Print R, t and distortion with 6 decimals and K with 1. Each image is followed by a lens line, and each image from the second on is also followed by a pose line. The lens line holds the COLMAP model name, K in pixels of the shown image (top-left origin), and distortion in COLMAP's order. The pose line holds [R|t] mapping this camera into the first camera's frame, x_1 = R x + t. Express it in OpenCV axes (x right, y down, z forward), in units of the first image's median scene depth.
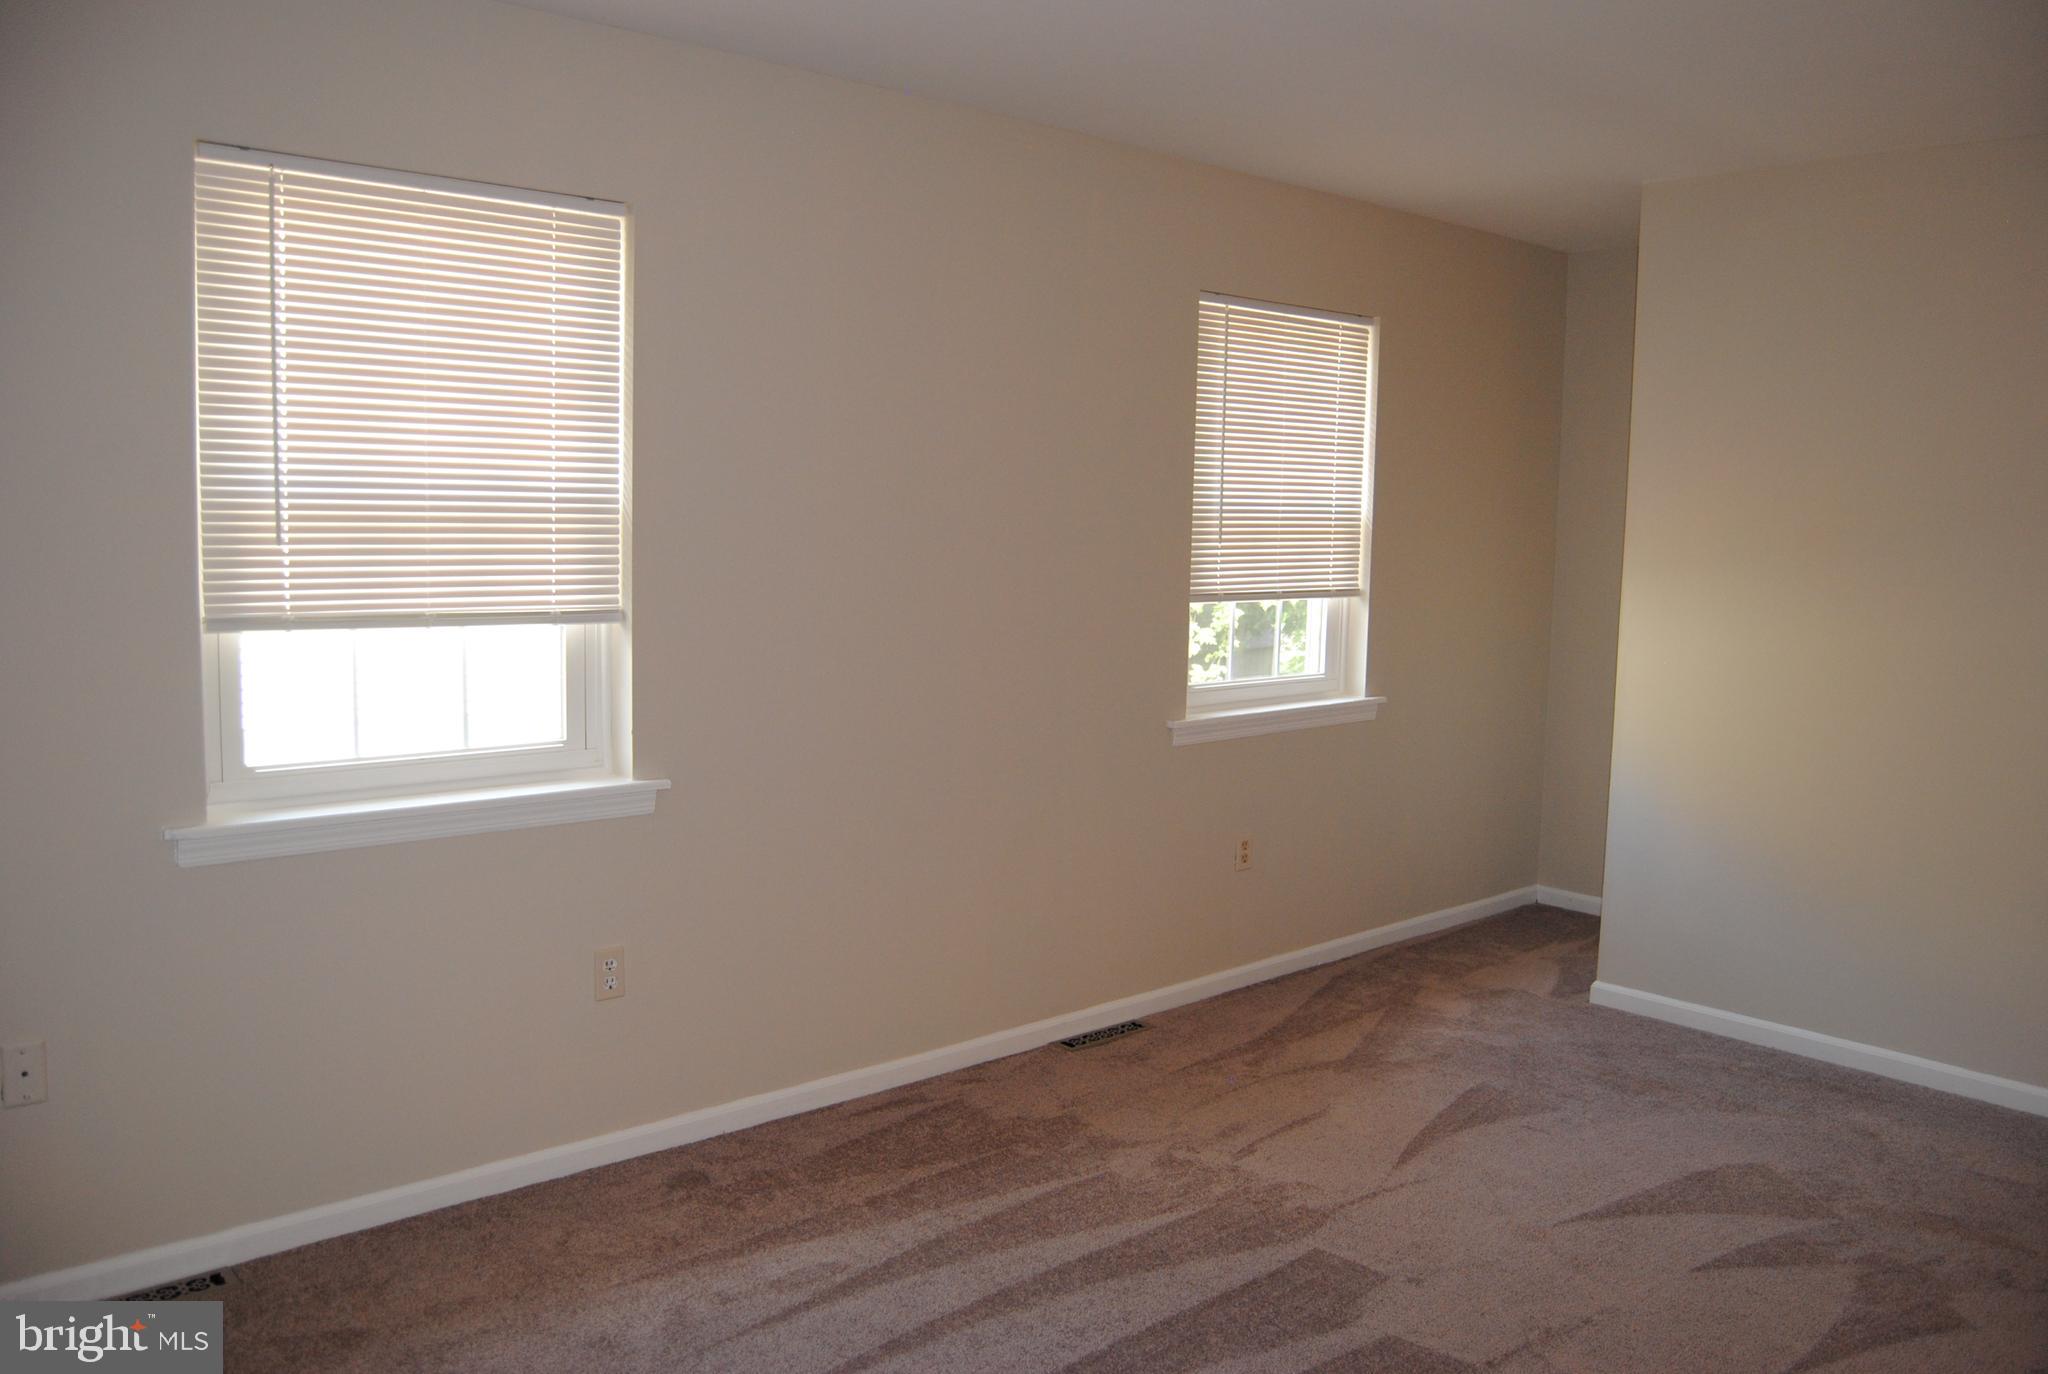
lens RADIAL K [[1811.0, 0, 1024.0], [0, 1811.0, 687.0], [0, 0, 1]] dist [0.007995, 0.007088]
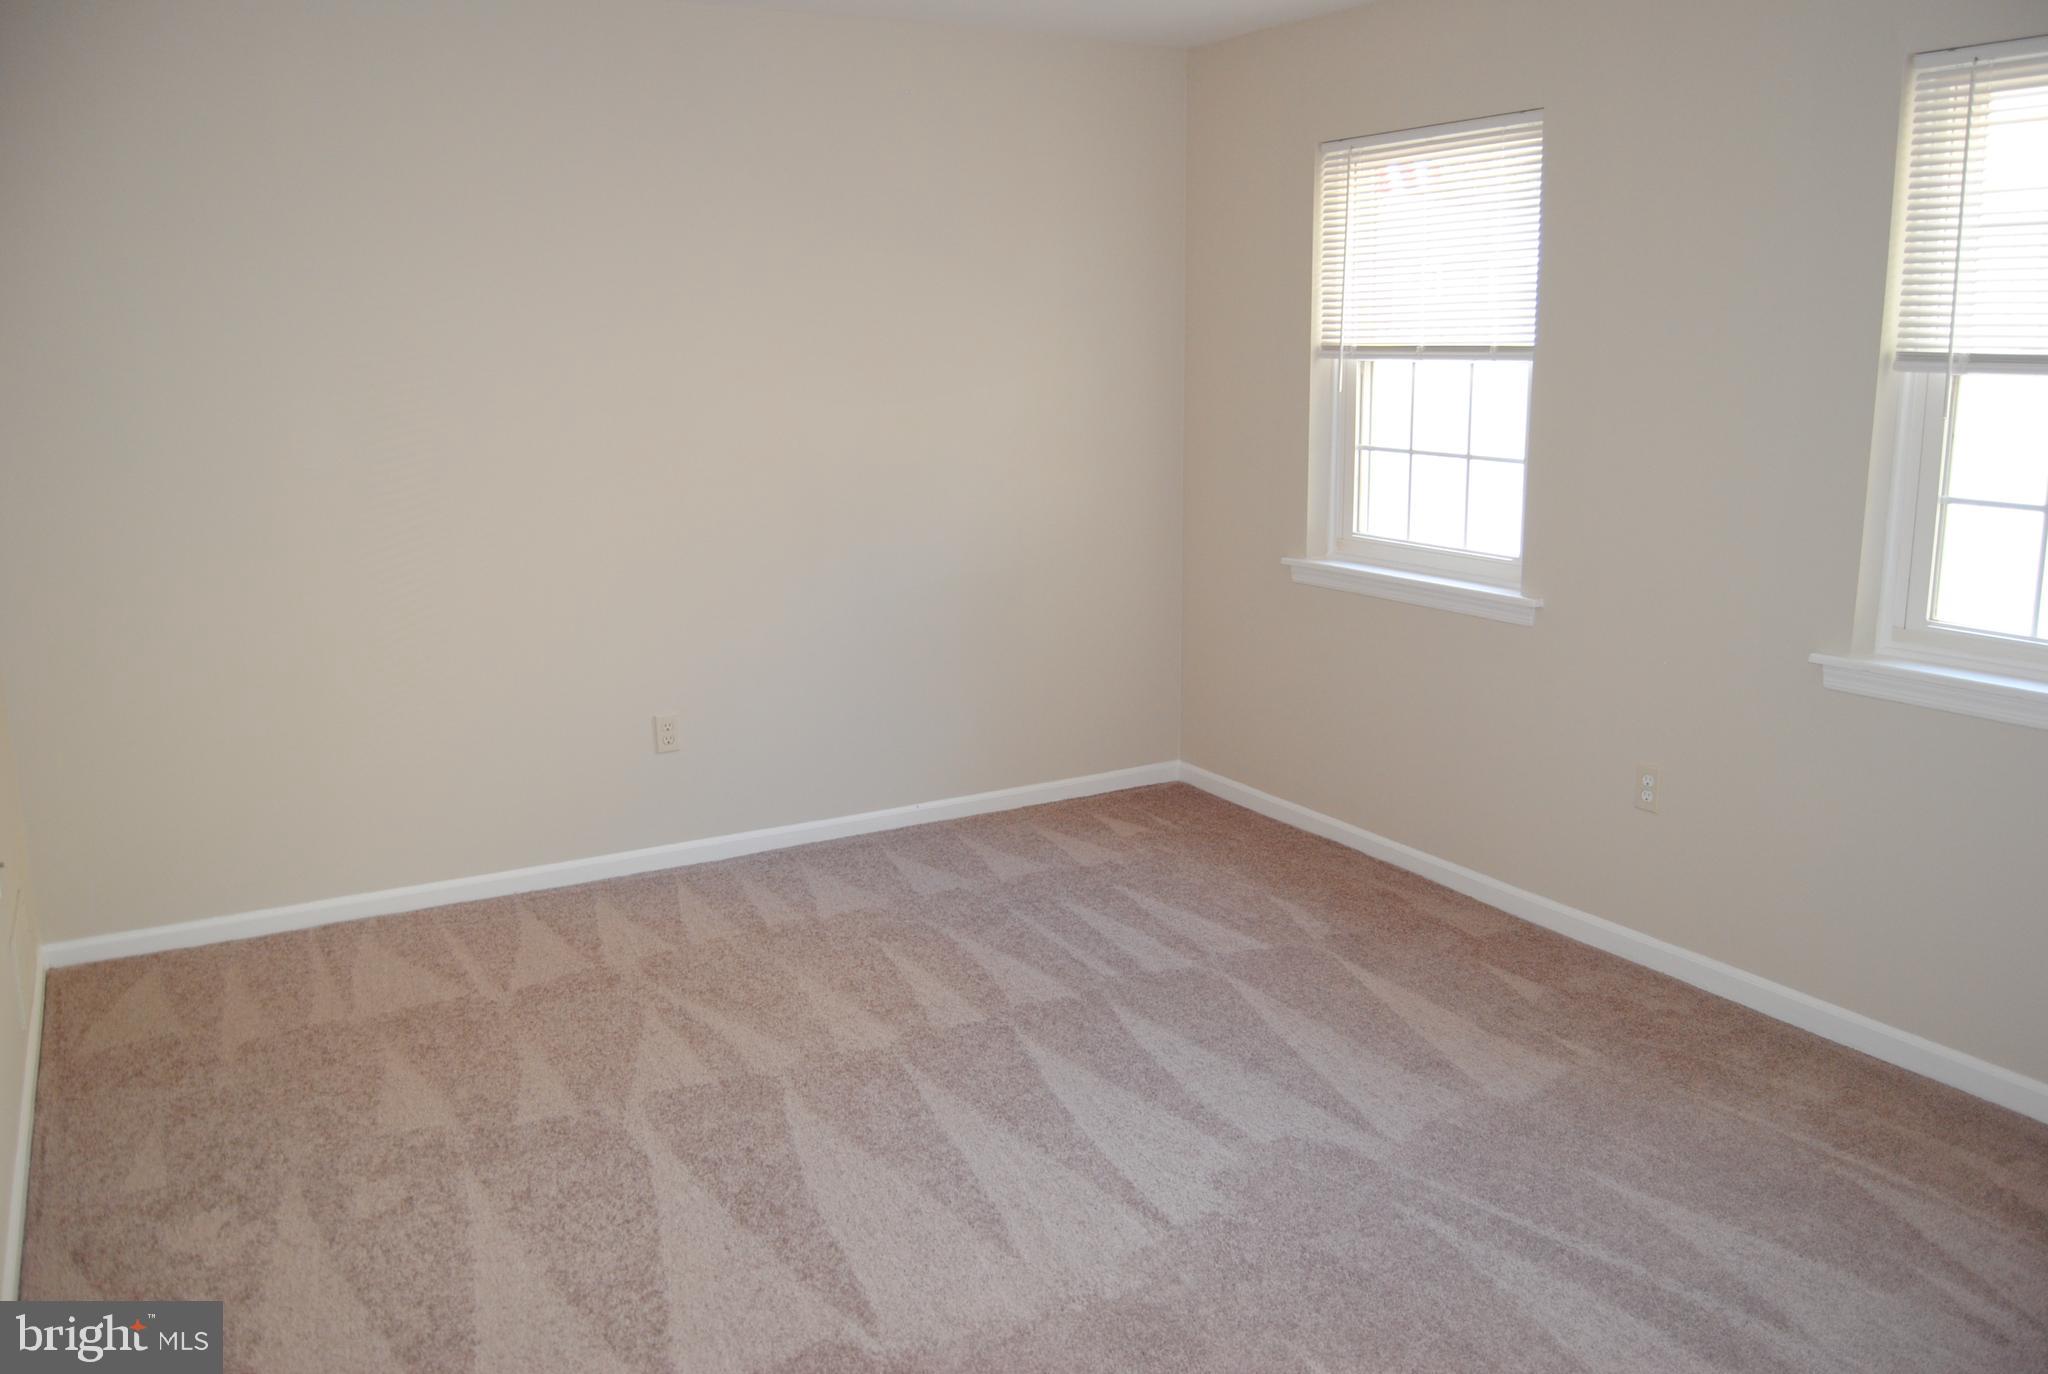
lens RADIAL K [[1811.0, 0, 1024.0], [0, 1811.0, 687.0], [0, 0, 1]] dist [0.007995, 0.007088]
pose [[-0.293099, 0.143484, -0.945254, 1.188496], [-0.112137, 0.976692, 0.183027, -0.083511], [0.949483, 0.159642, -0.270177, 1.196825]]
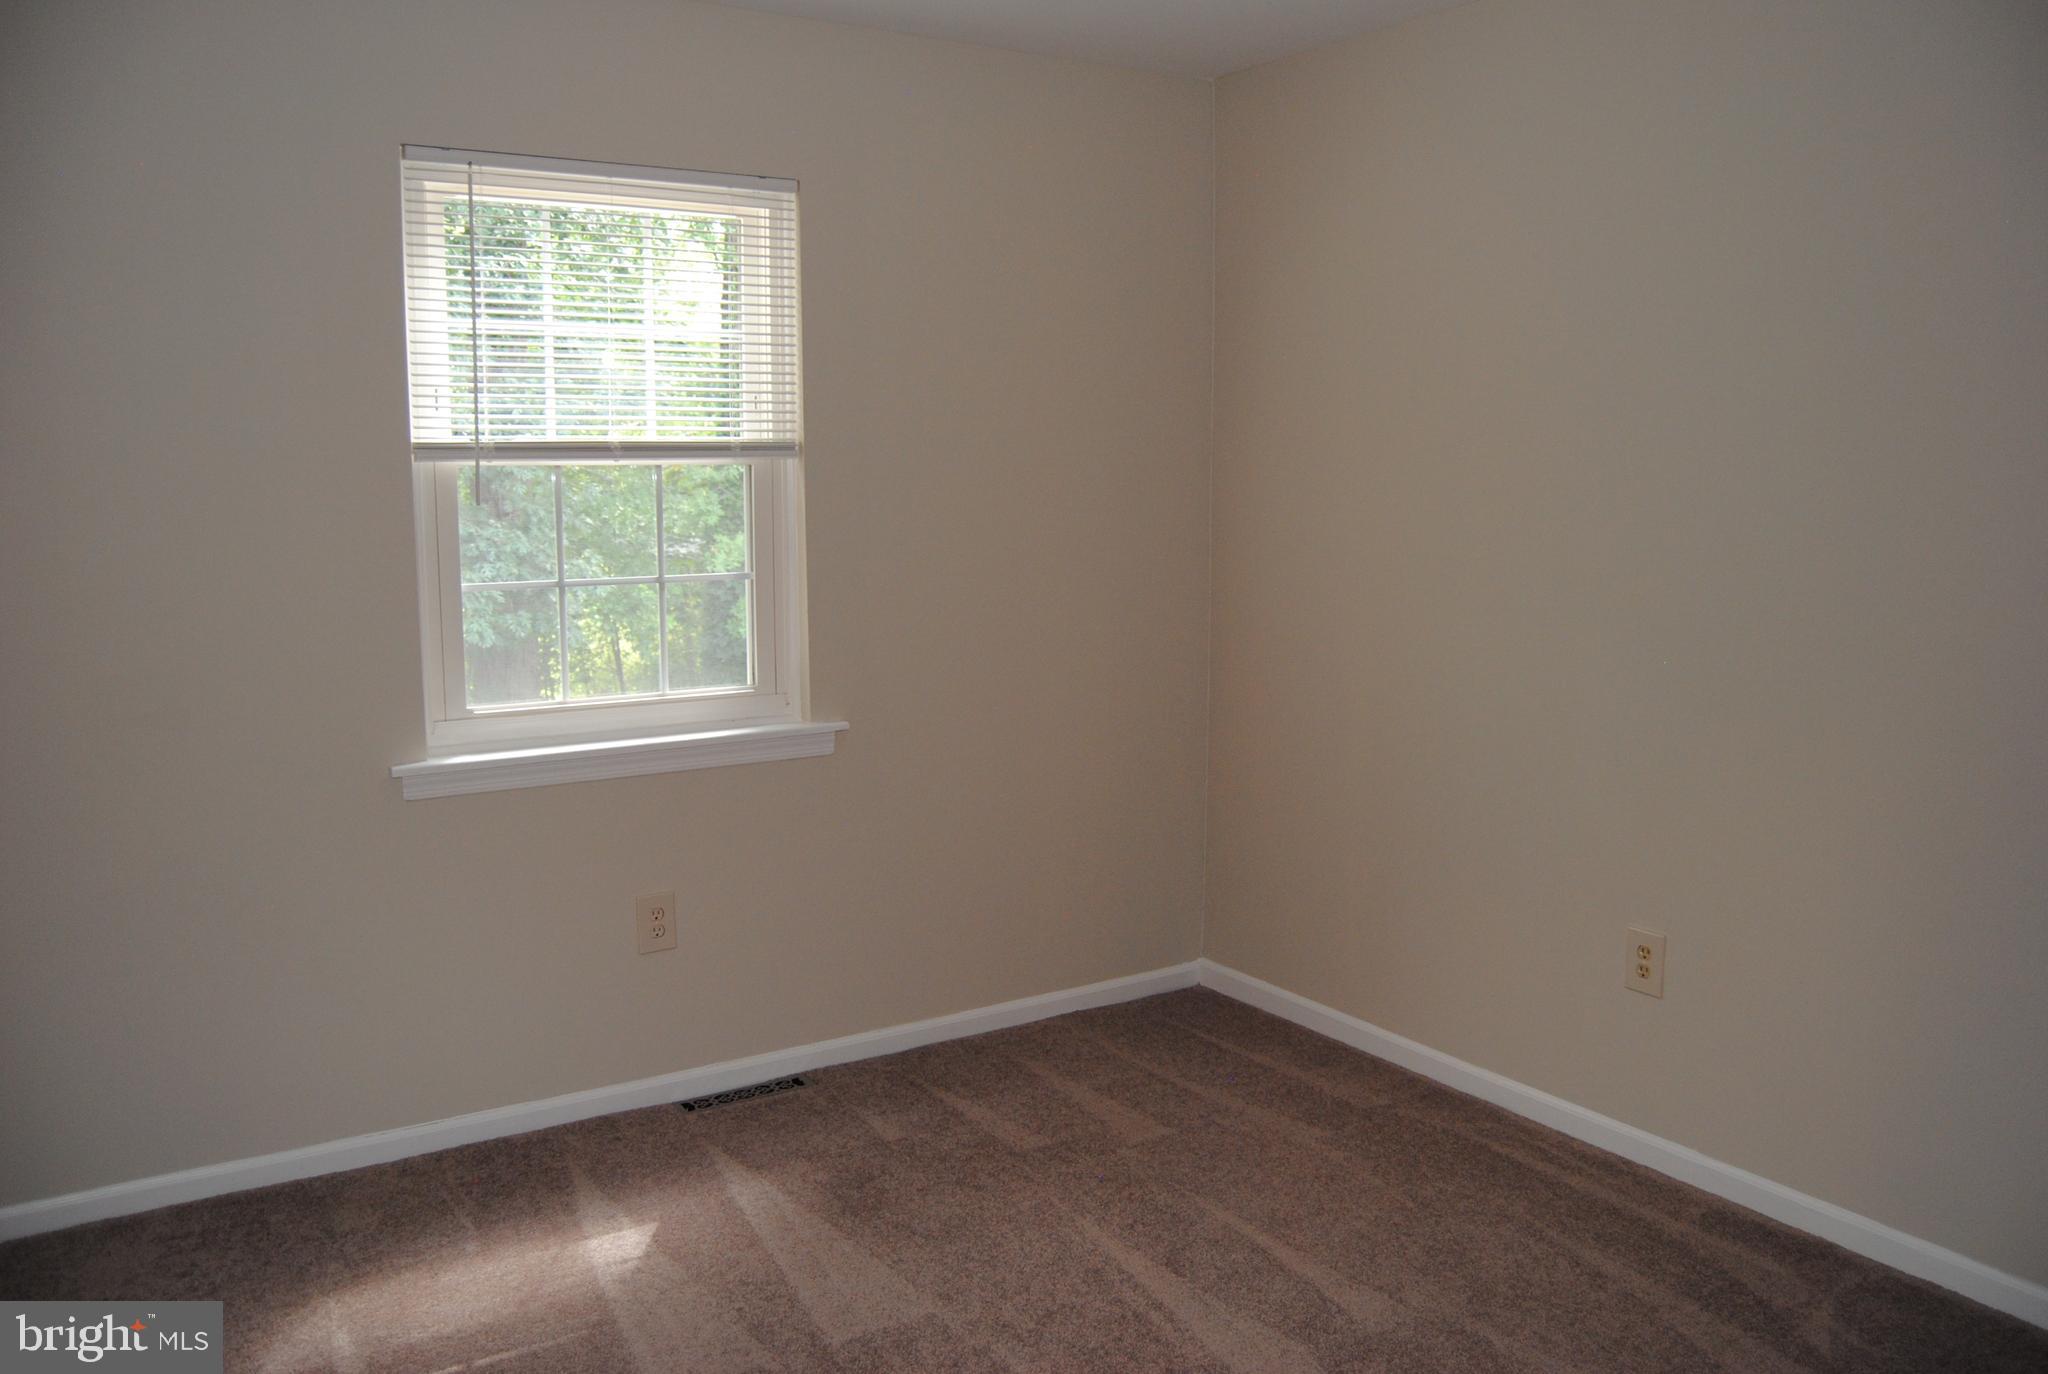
lens RADIAL K [[1645.4, 0, 1024.0], [0, 1645.4, 687.0], [0, 0, 1]] dist [-0.099237, 0.046584]
pose [[0.984538, 0.004549, -0.175112, 0.088652], [0.002293, 0.999242, 0.038851, -0.007478], [0.175156, -0.038652, 0.983782, 0.083871]]
